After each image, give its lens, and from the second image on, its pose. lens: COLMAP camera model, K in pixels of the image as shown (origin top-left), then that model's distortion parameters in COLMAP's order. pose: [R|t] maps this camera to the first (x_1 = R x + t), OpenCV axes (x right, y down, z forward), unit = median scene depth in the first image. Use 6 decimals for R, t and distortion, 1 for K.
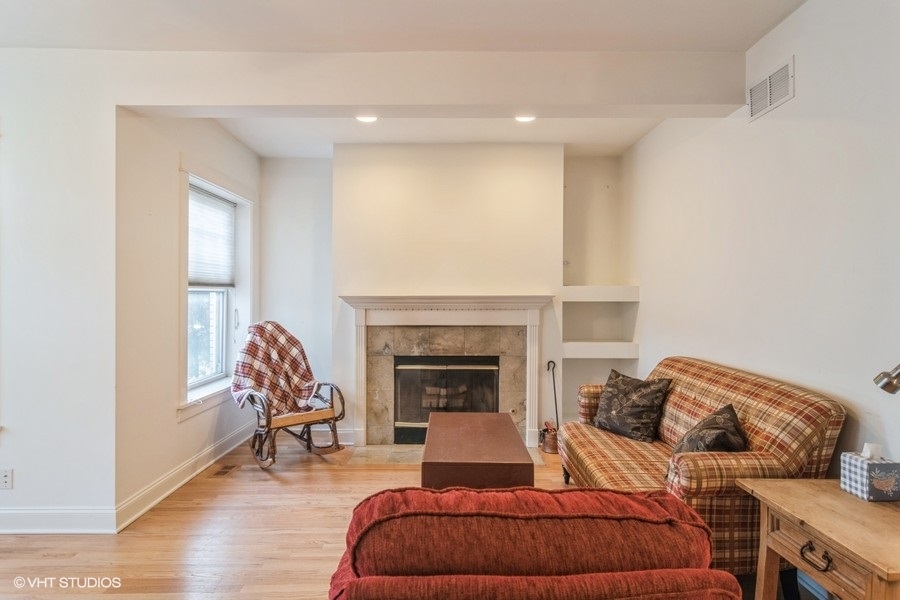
lens RADIAL K [[485.3, 0, 447.5], [0, 485.3, 293.6], [0, 0, 1]] dist [0.000055, 0.000235]
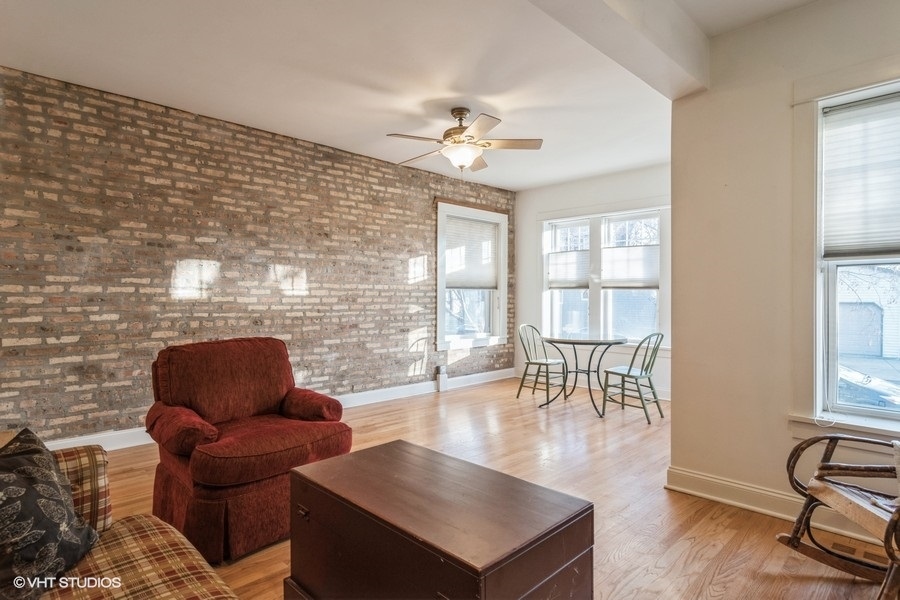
lens RADIAL K [[485.3, 0, 447.5], [0, 485.3, 293.6], [0, 0, 1]] dist [0.000055, 0.000235]
pose [[-0.709745, -0.006038, -0.704432, 0.294548], [-0.001041, 0.999971, -0.007522, 0.036241], [0.704457, -0.004606, -0.709731, 0.928101]]
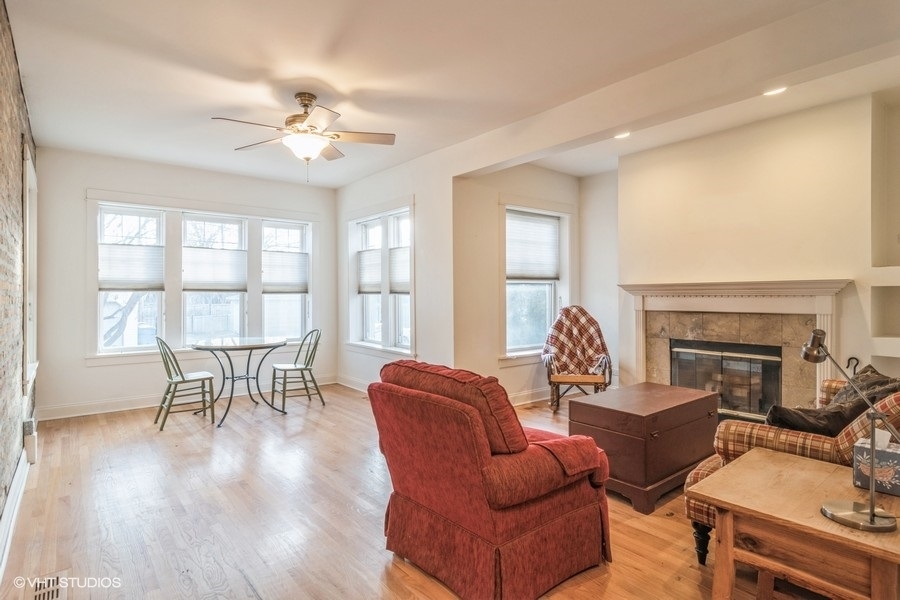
lens RADIAL K [[479.6, 0, 451.3], [0, 479.6, 281.5], [0, 0, 1]] dist [-0.000075, 0.000072]
pose [[0.631705, -0.025023, -0.774805, 0.420384], [0.009541, 0.999654, -0.024506, 0.021743], [0.775150, 0.008088, 0.631725, -0.062786]]
